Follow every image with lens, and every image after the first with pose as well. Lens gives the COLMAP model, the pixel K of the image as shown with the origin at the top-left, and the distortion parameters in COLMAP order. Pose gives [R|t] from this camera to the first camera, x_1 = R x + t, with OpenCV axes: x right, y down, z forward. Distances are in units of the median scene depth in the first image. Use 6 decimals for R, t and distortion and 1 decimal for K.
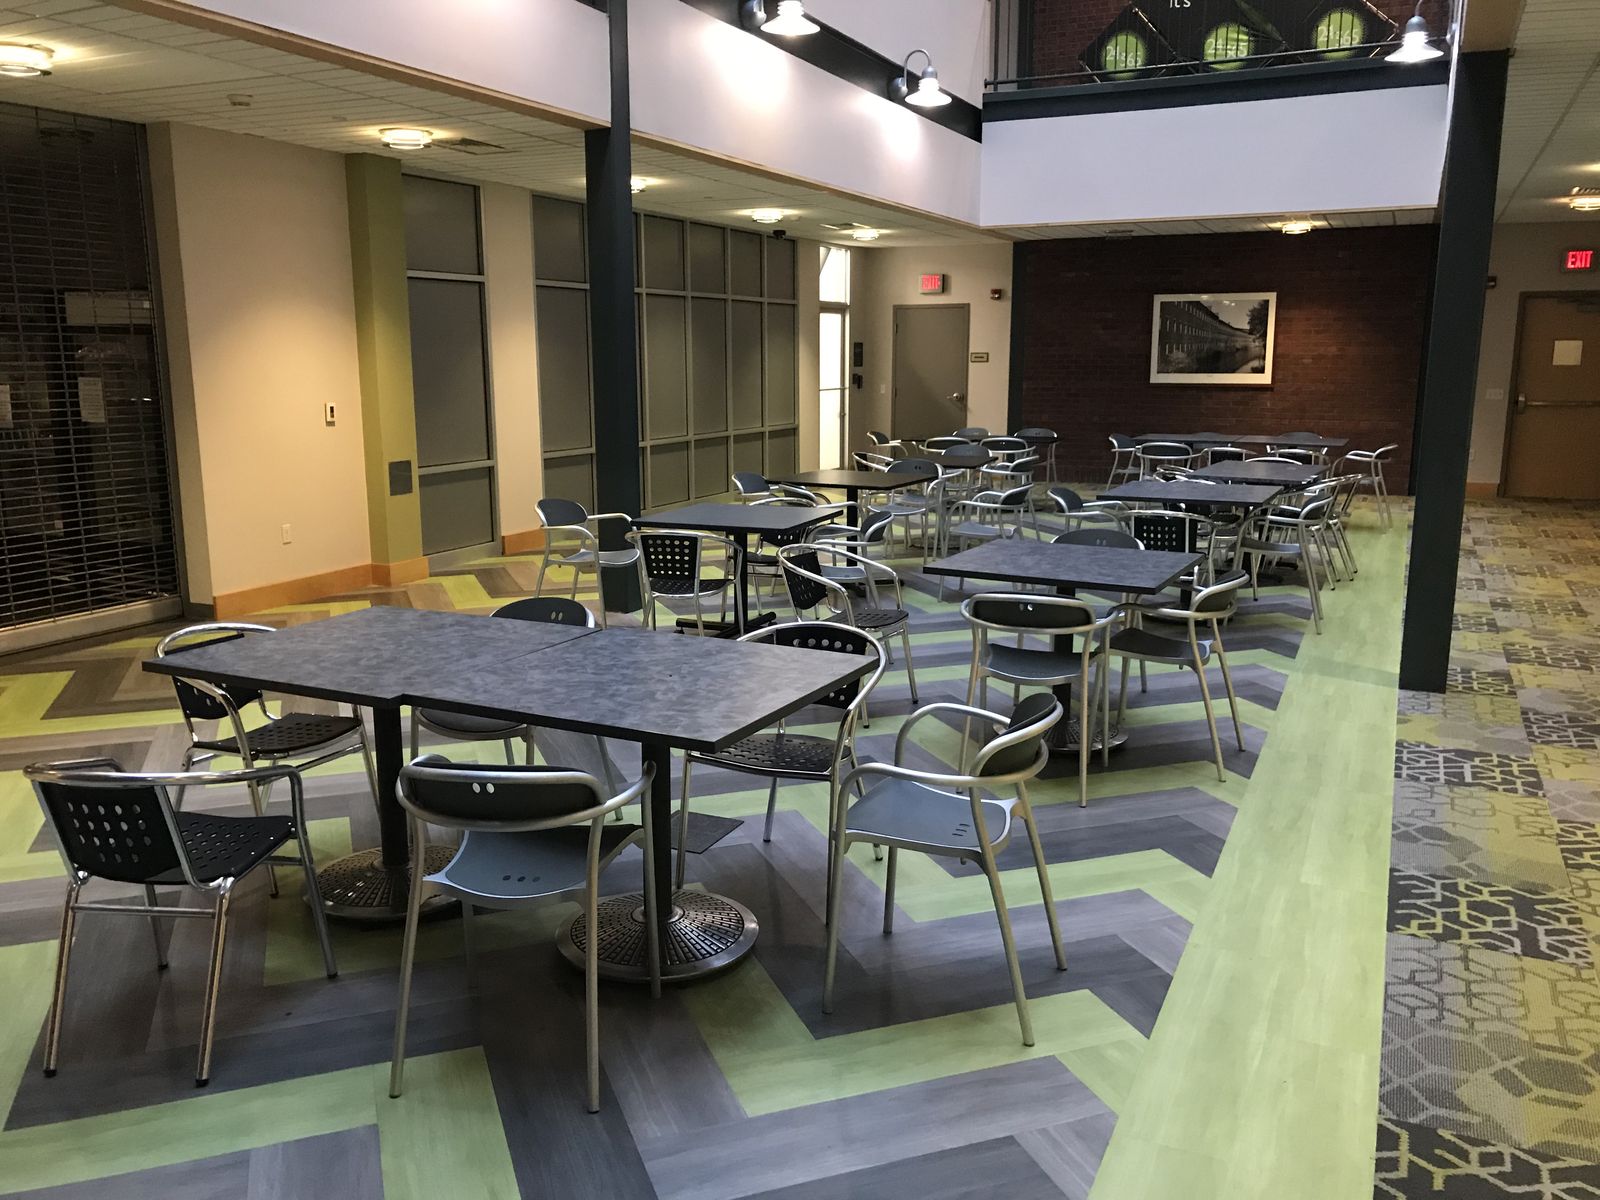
lens RADIAL K [[1305.0, 0, 807.3], [0, 1305.0, 600.2], [0, 0, 1]] dist [0.041464, -0.003831]
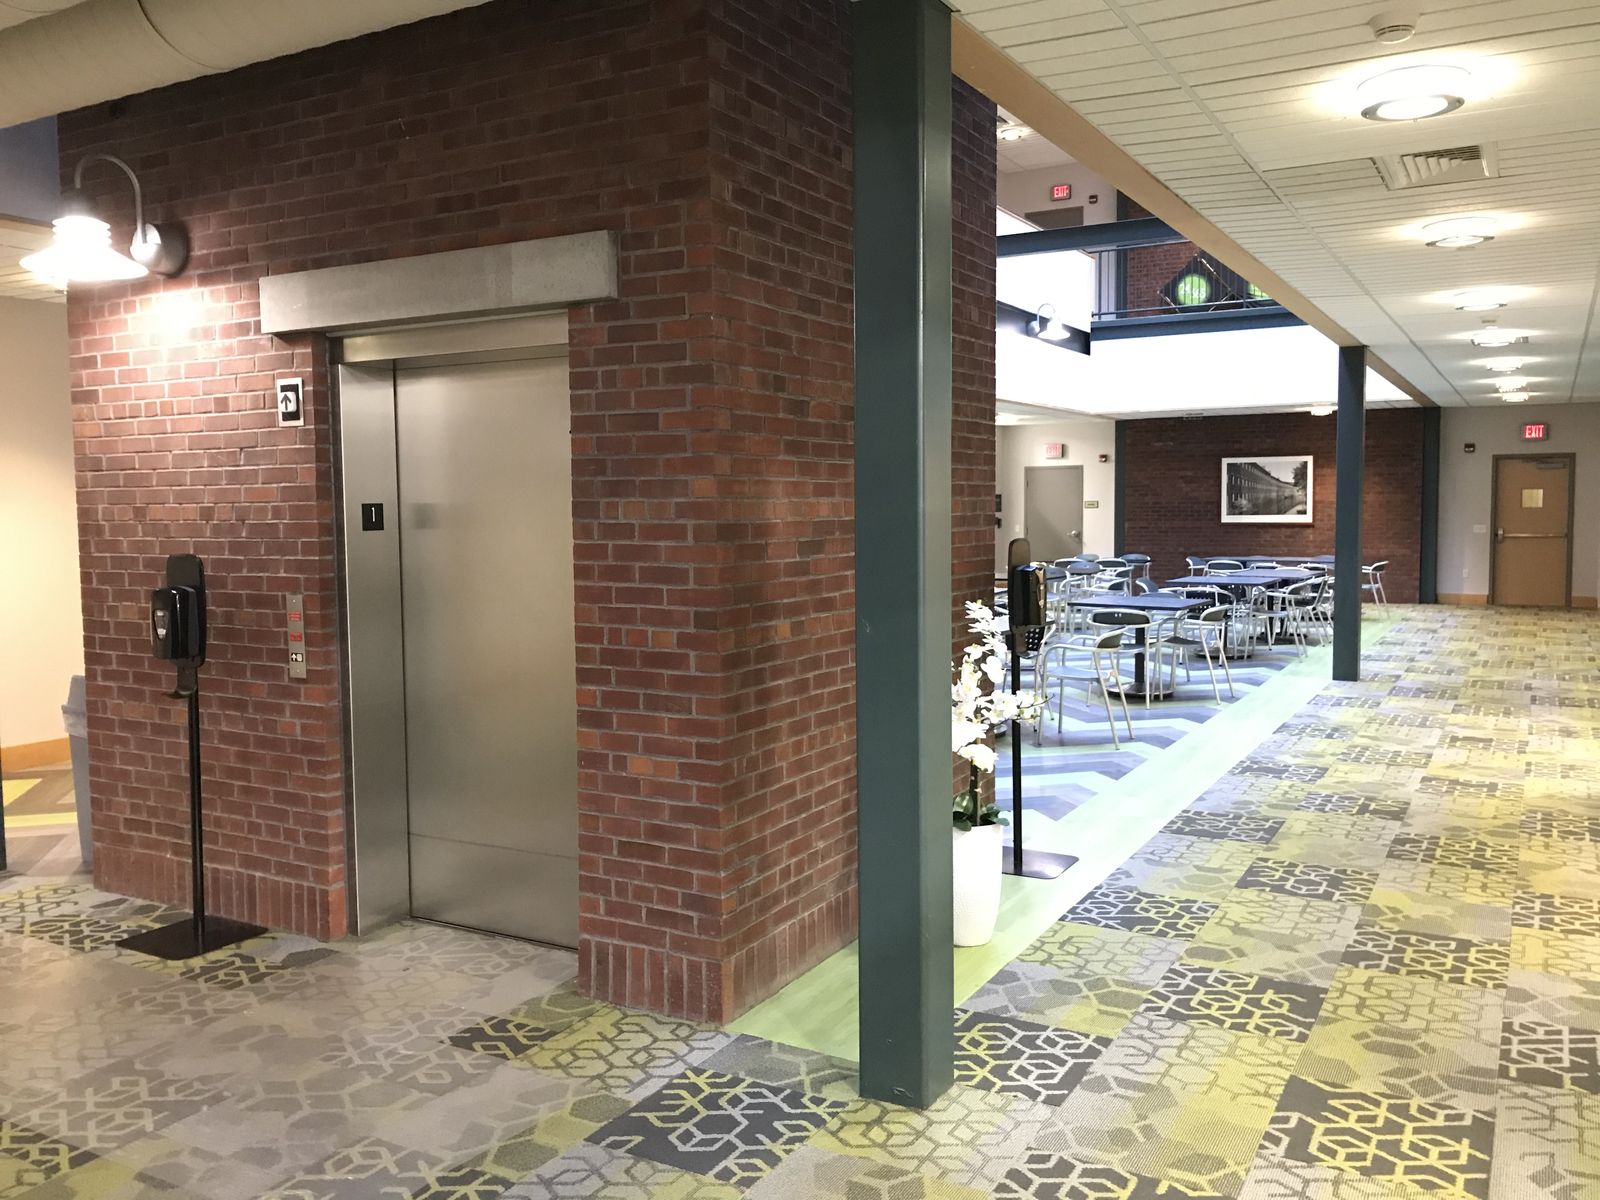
lens RADIAL K [[1305.0, 0, 807.3], [0, 1305.0, 600.2], [0, 0, 1]] dist [0.041464, -0.003831]
pose [[0.996551, -0.001993, -0.082954, -0.051274], [-0.007569, 0.993361, -0.114791, 0.073283], [0.082632, 0.115023, 0.989920, -0.367648]]
